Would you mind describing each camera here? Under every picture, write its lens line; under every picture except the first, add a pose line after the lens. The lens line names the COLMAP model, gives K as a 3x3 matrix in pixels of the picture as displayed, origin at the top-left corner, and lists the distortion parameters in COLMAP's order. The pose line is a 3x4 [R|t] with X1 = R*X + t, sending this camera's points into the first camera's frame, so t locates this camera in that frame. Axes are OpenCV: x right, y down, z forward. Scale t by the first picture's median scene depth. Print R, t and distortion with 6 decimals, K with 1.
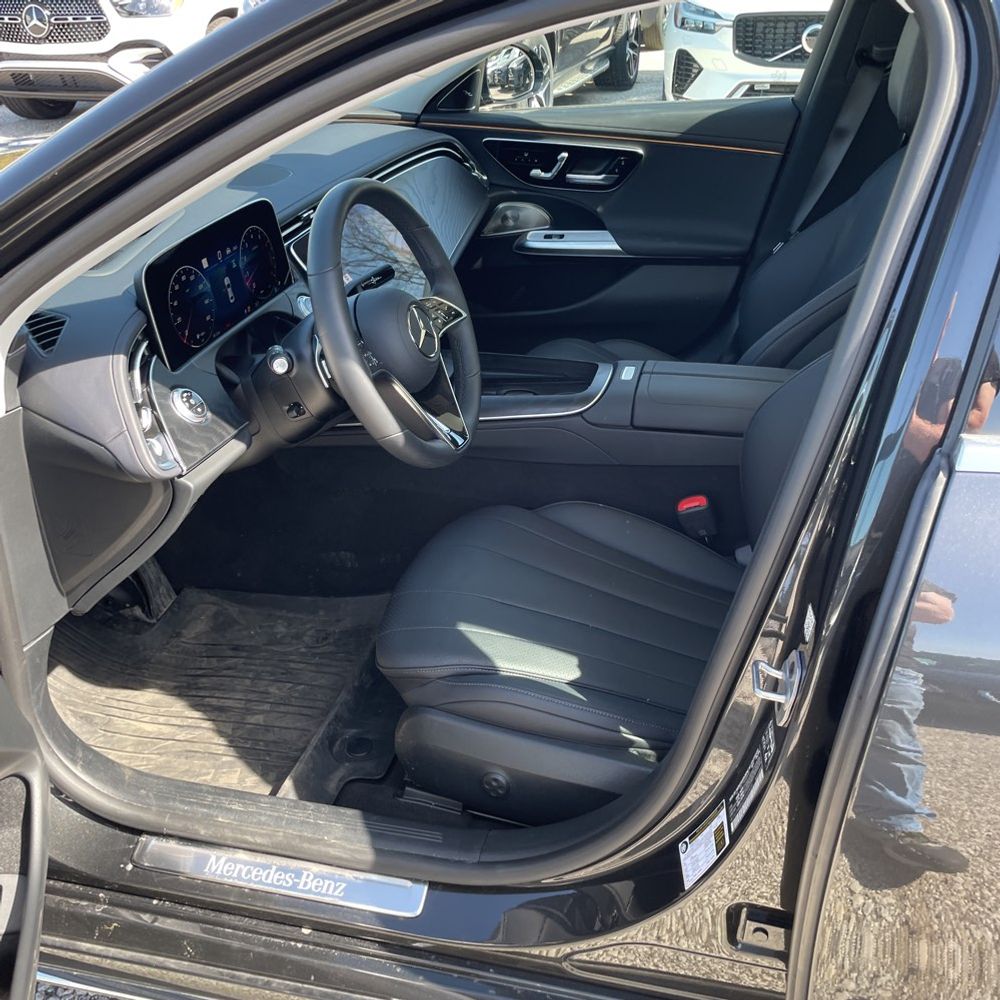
lens RADIAL K [[1012.2, 0, 491.1], [0, 1012.2, 502.9], [0, 0, 1]] dist [0.082183, -0.122964]
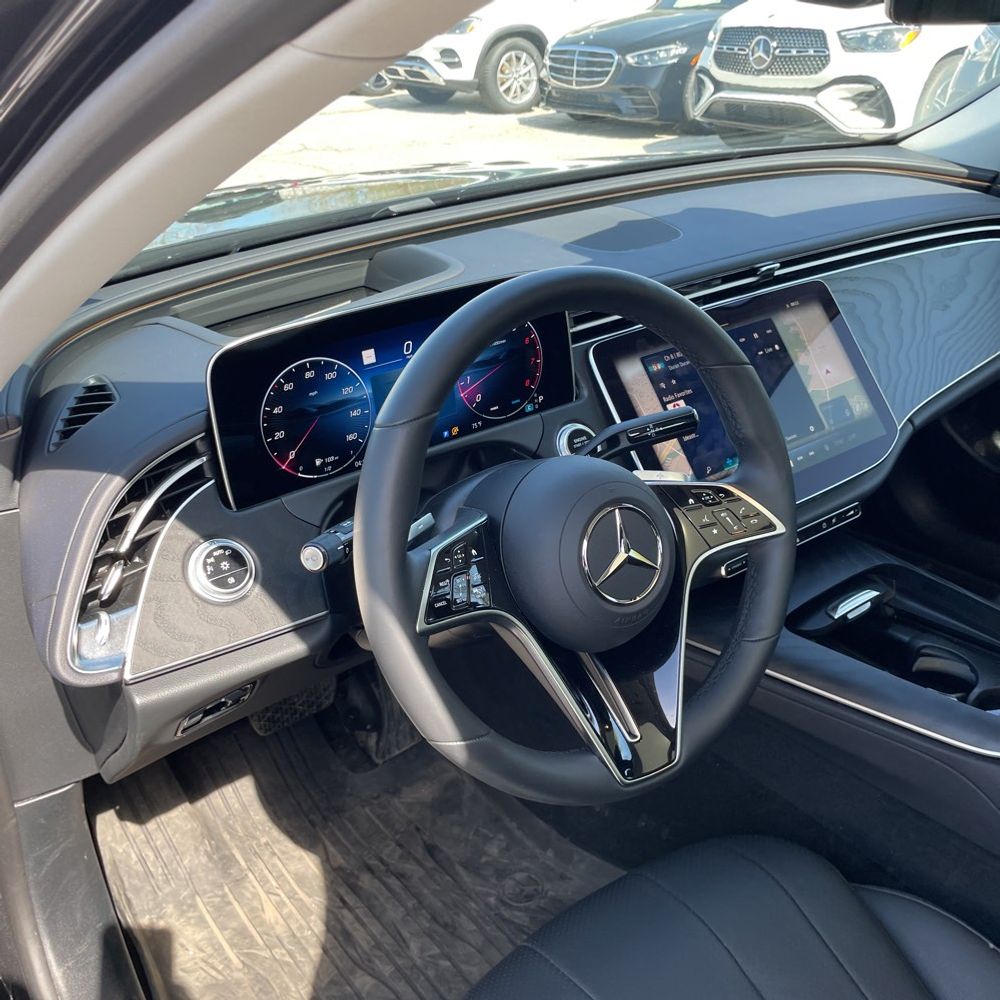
lens RADIAL K [[1012.2, 0, 491.1], [0, 1012.2, 502.9], [0, 0, 1]] dist [0.082183, -0.122964]
pose [[0.787772, 0.275081, -0.551131, 0.129035], [-0.293190, 0.954338, 0.057251, -0.159451], [0.541714, 0.116486, 0.832452, 0.396828]]
